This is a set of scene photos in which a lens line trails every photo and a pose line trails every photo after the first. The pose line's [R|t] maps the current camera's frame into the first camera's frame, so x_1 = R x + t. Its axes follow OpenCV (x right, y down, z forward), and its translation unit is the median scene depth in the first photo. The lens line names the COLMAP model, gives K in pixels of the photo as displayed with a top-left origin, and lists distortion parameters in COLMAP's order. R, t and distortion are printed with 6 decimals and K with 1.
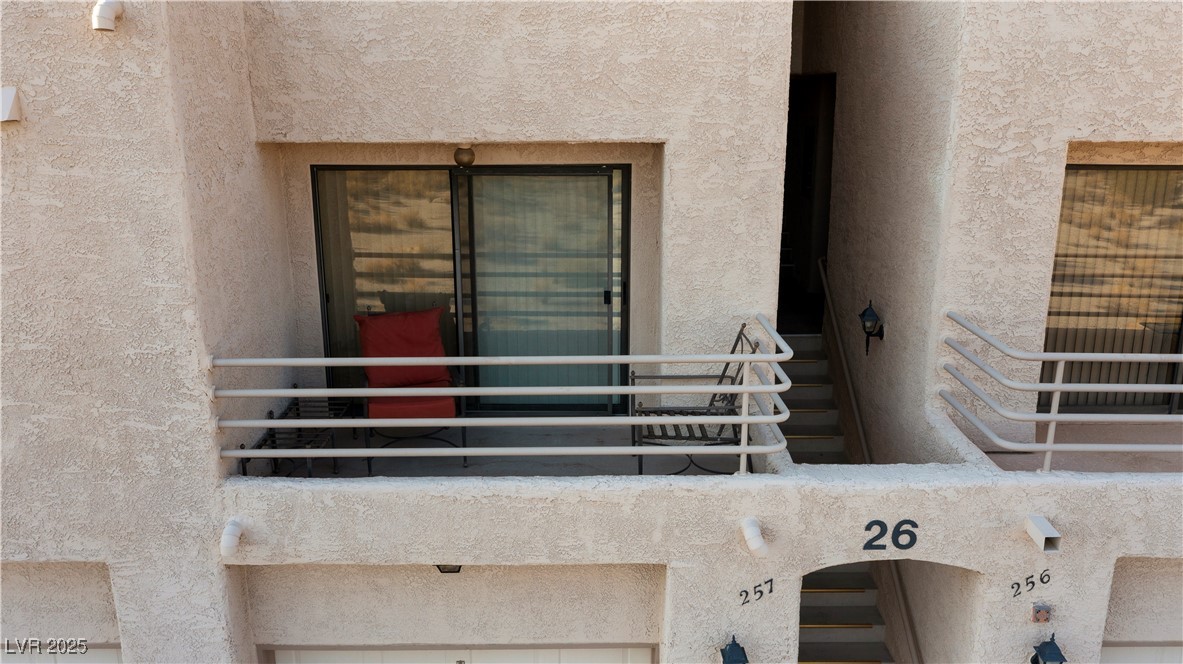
lens RADIAL K [[948.3, 0, 591.5], [0, 948.3, 332.0], [0, 0, 1]] dist [-0.010676, -0.001943]
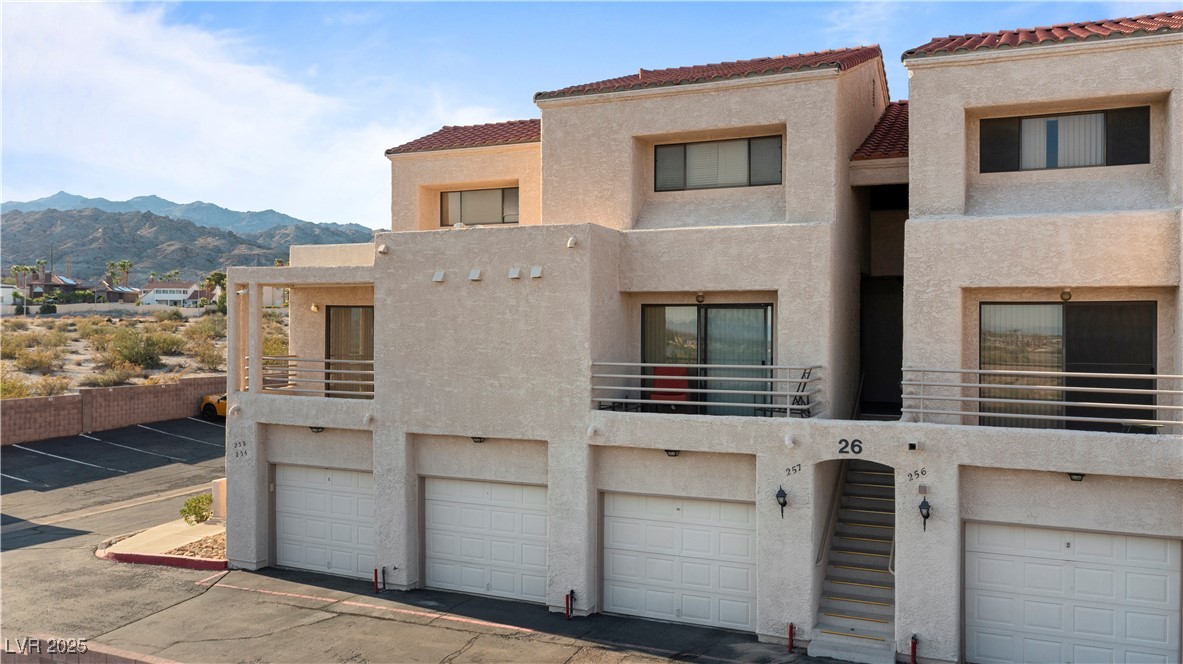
lens RADIAL K [[948.3, 0, 591.5], [0, 948.3, 332.0], [0, 0, 1]] dist [-0.010676, -0.001943]
pose [[0.907950, 0.006372, -0.419031, 0.699033], [-0.113445, 0.966289, -0.231117, 0.542271], [0.403433, 0.257380, 0.878065, -1.342407]]
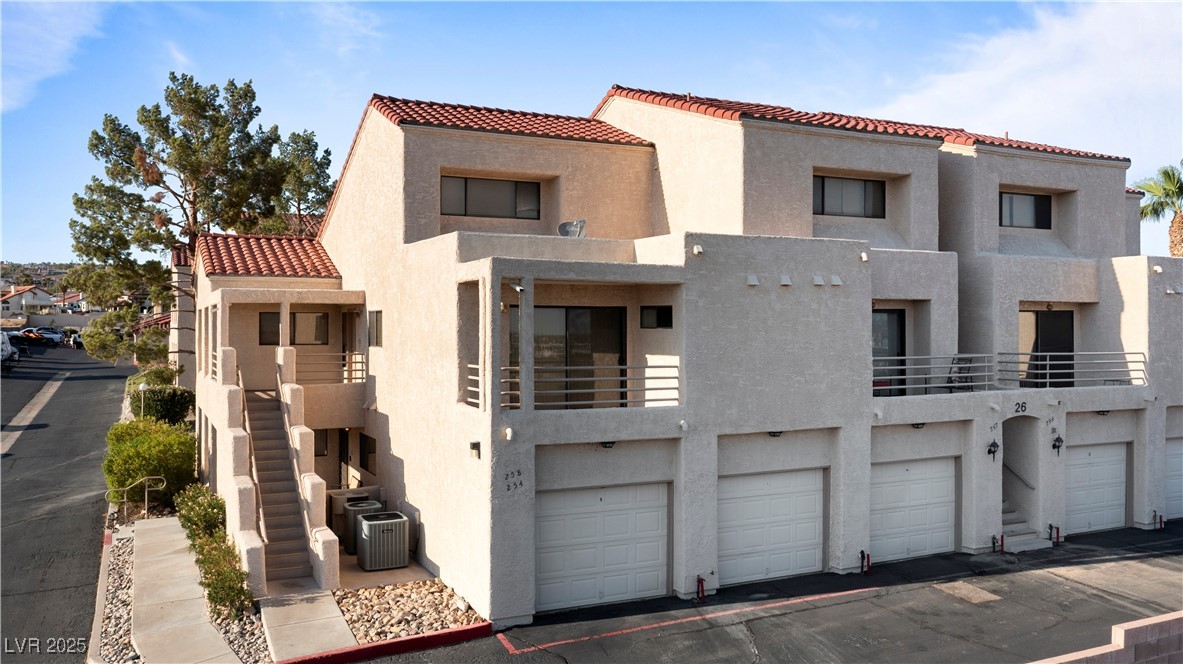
lens RADIAL K [[948.3, 0, 591.5], [0, 948.3, 332.0], [0, 0, 1]] dist [-0.010676, -0.001943]
pose [[0.900195, -0.004436, 0.435465, -2.540417], [0.115206, 0.966749, -0.228306, 0.546116], [-0.419973, 0.255688, 0.870773, -1.385176]]
